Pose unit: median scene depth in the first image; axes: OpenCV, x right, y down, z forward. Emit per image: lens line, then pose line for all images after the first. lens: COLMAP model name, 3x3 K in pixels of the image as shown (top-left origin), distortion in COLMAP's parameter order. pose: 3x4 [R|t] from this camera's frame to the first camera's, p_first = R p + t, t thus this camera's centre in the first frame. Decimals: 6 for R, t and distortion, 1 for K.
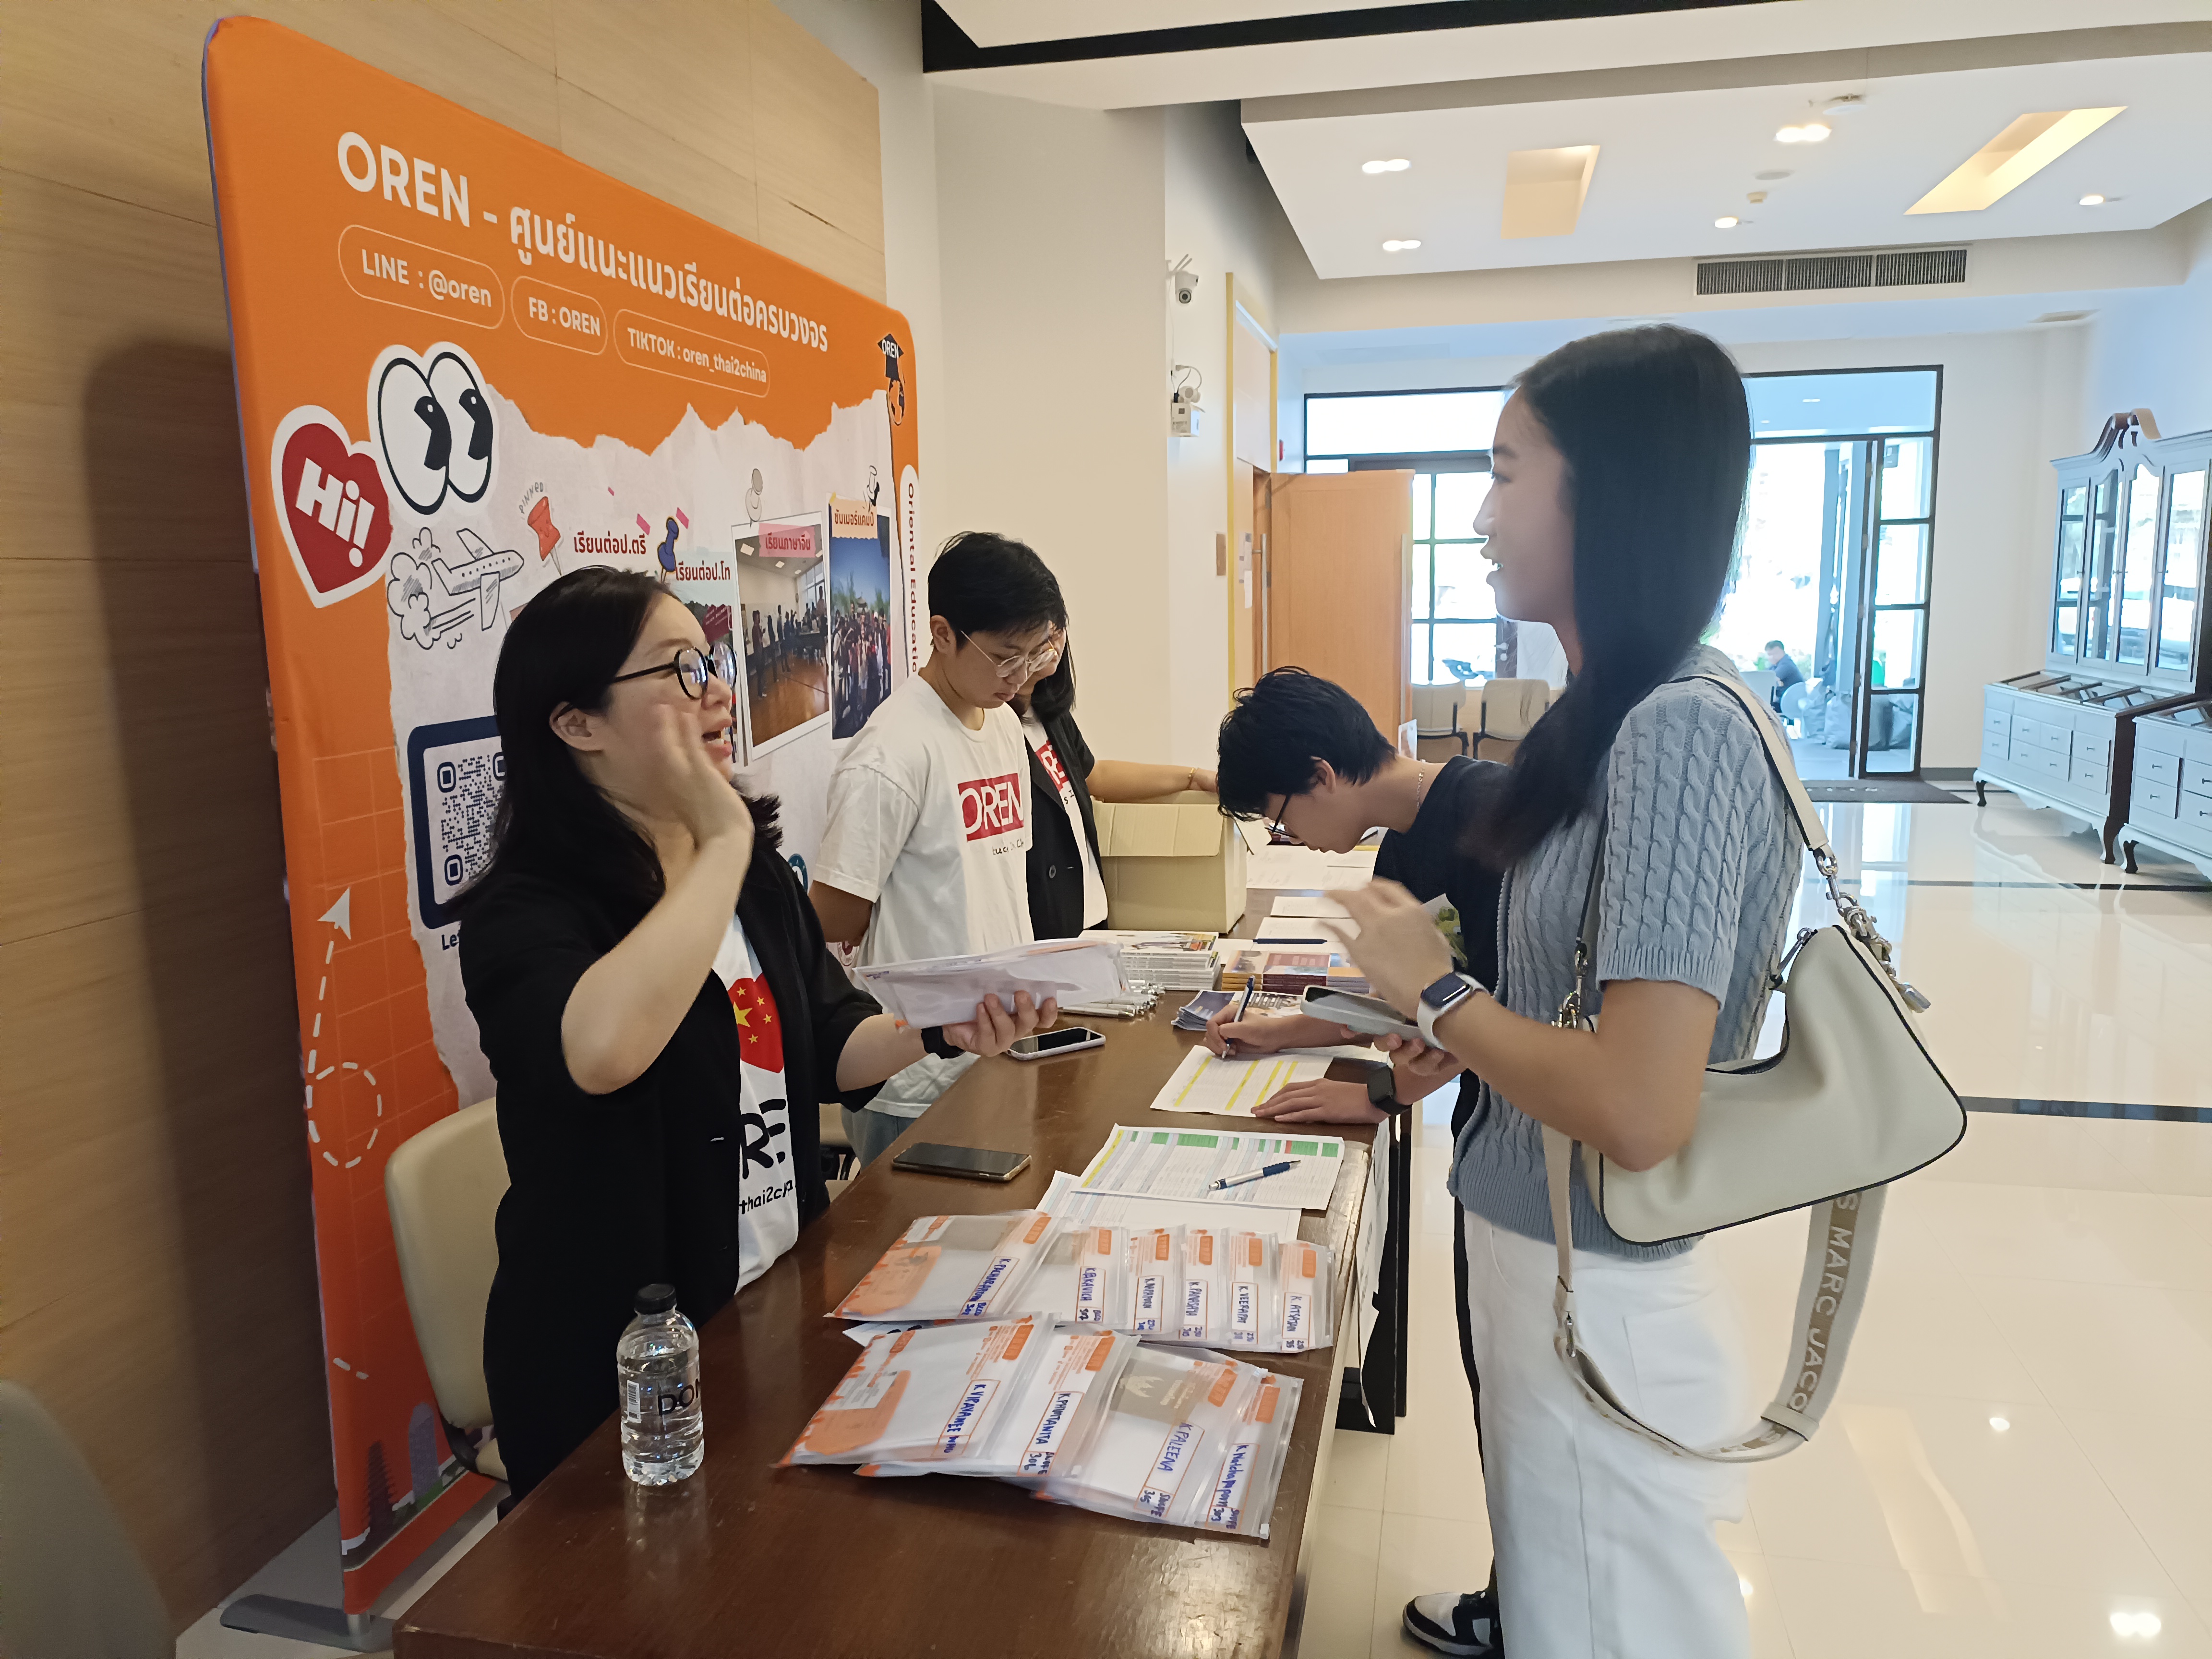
lens RADIAL K [[1618.7, 0, 1120.6], [0, 1618.7, 839.8], [0, 0, 1]] dist [0.046707, -0.036347]
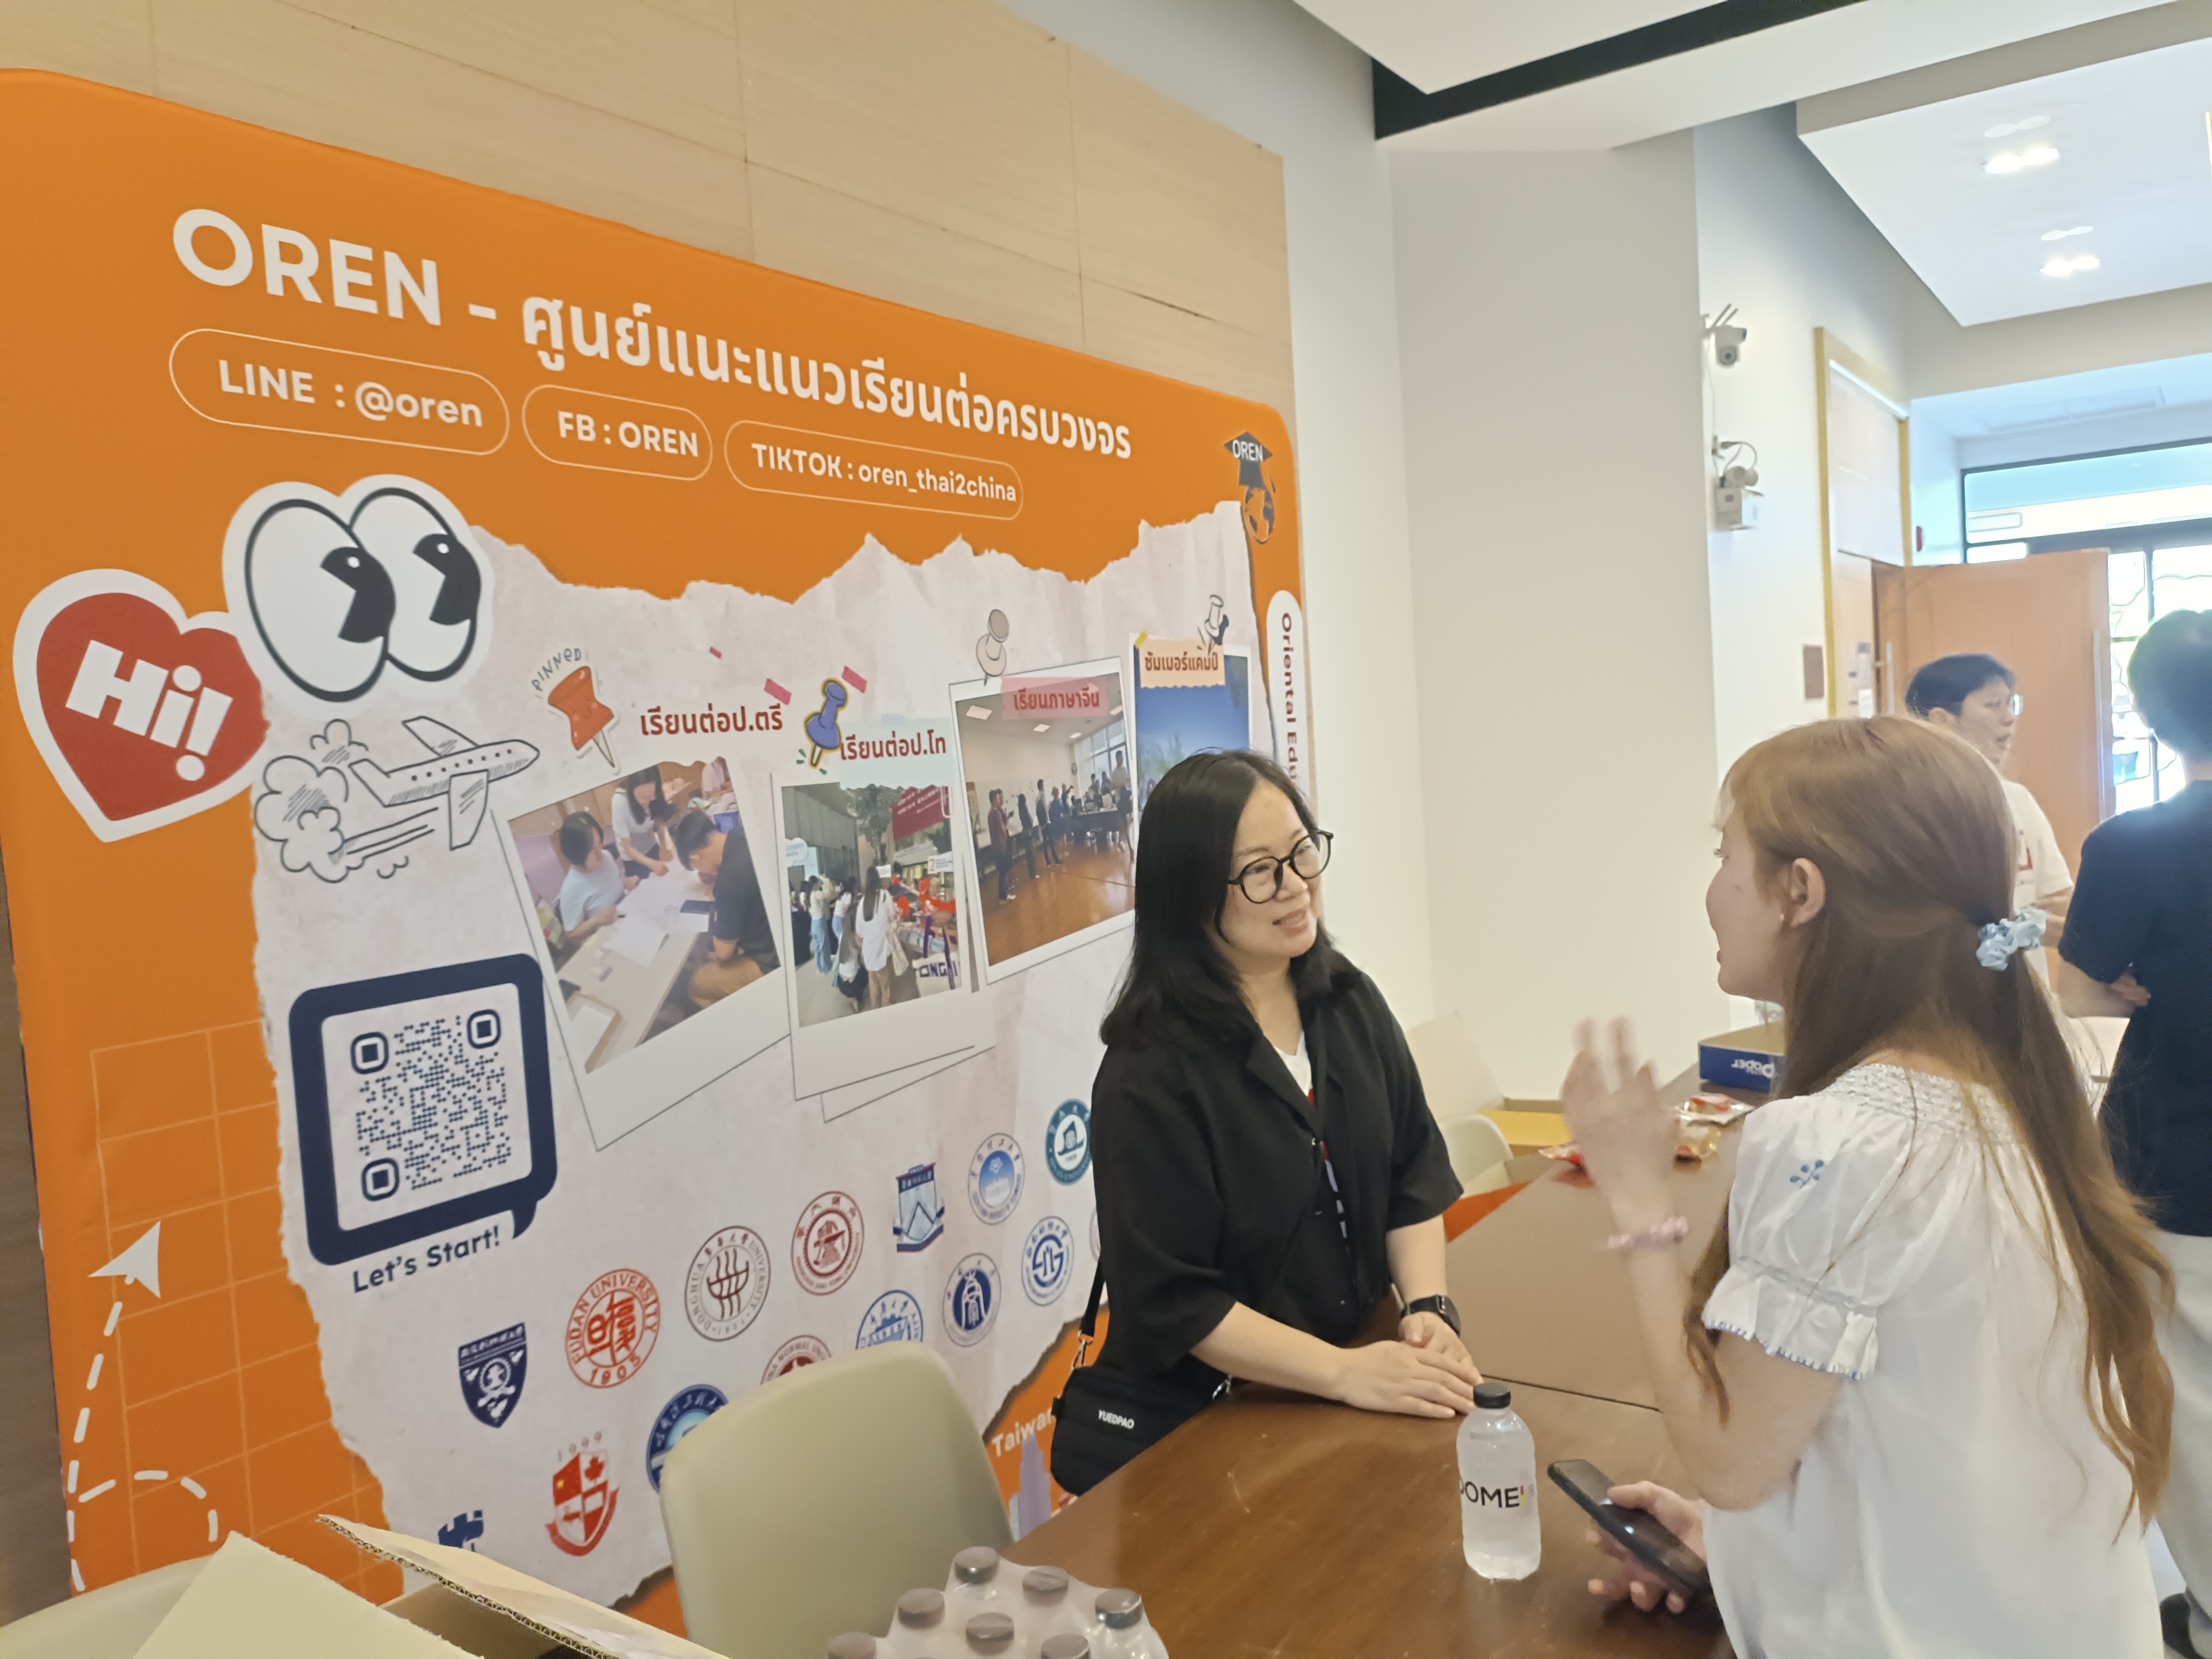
lens RADIAL K [[1618.7, 0, 1113.4], [0, 1618.7, 834.8], [0, 0, 1]] dist [0.046707, -0.036347]
pose [[0.920447, -0.021575, -0.390271, 0.142853], [-0.012400, 0.996361, -0.084324, -0.060876], [0.390670, 0.082455, 0.916830, 0.347010]]
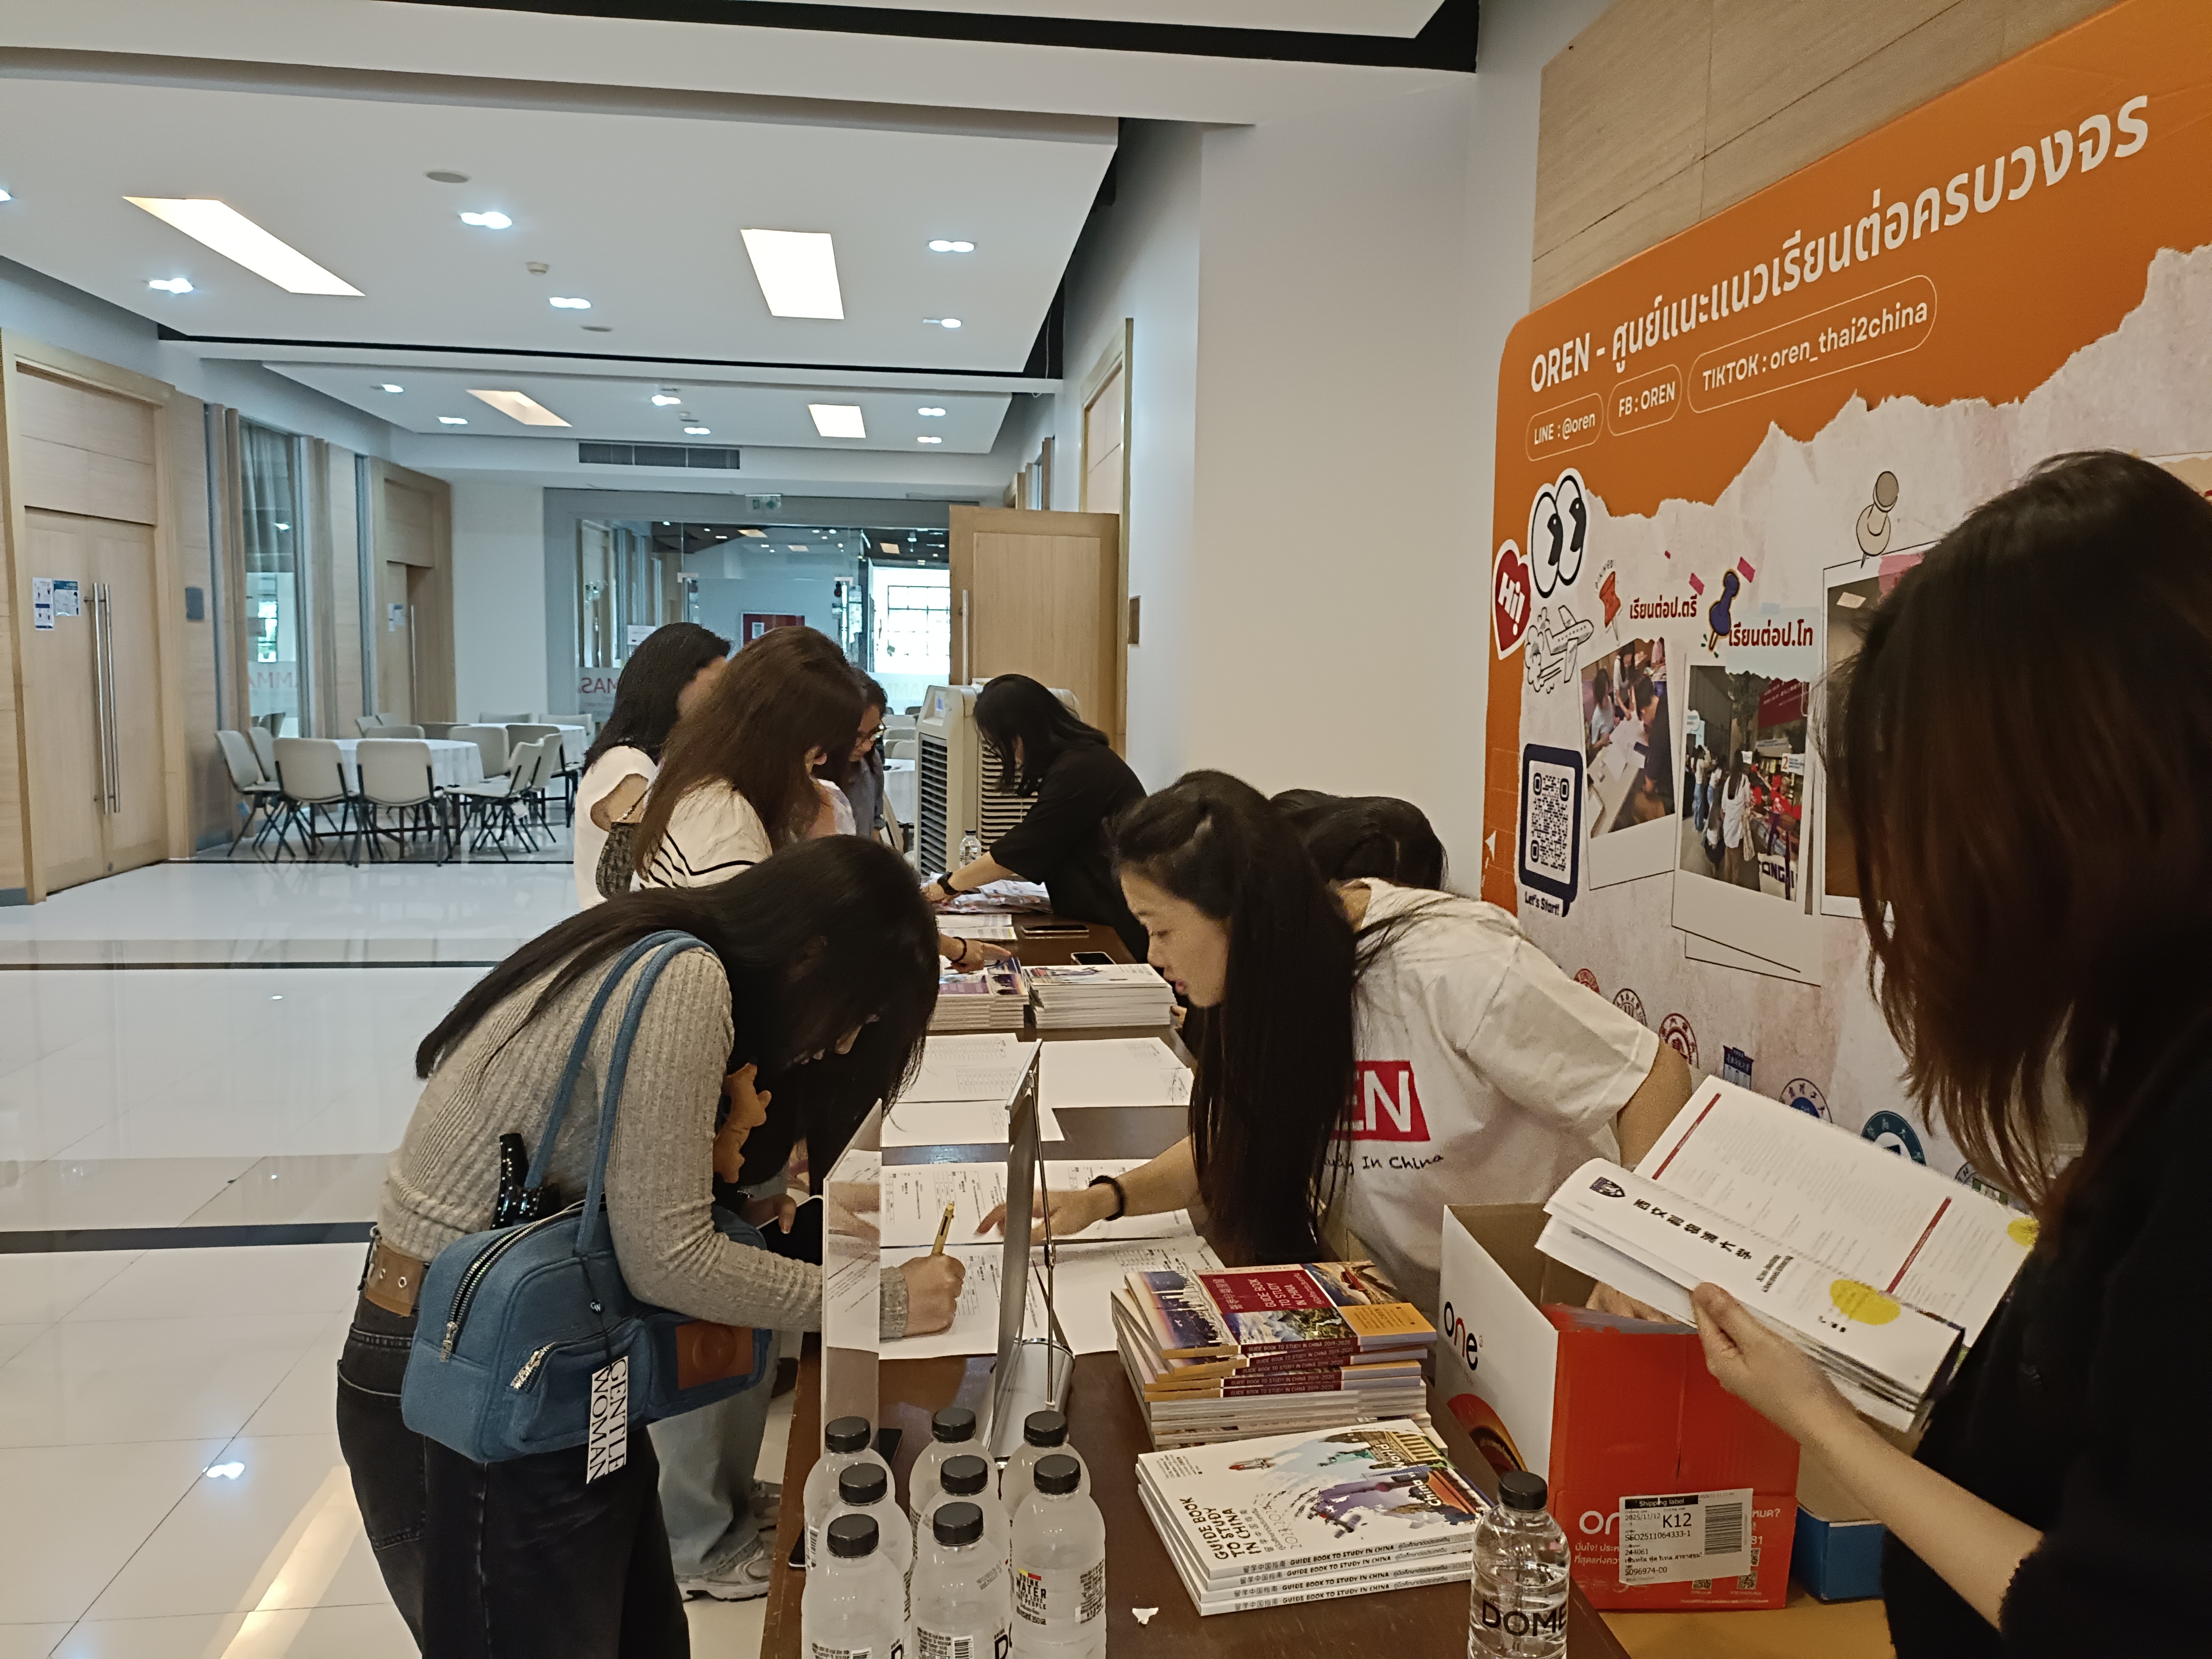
lens RADIAL K [[1618.7, 0, 1108.1], [0, 1618.7, 822.8], [0, 0, 1]] dist [0.046707, -0.036347]
pose [[-0.944765, 0.036239, -0.325740, 0.300065], [-0.053458, 0.963520, 0.262242, -0.272024], [0.323361, 0.265170, -0.908363, 1.666425]]
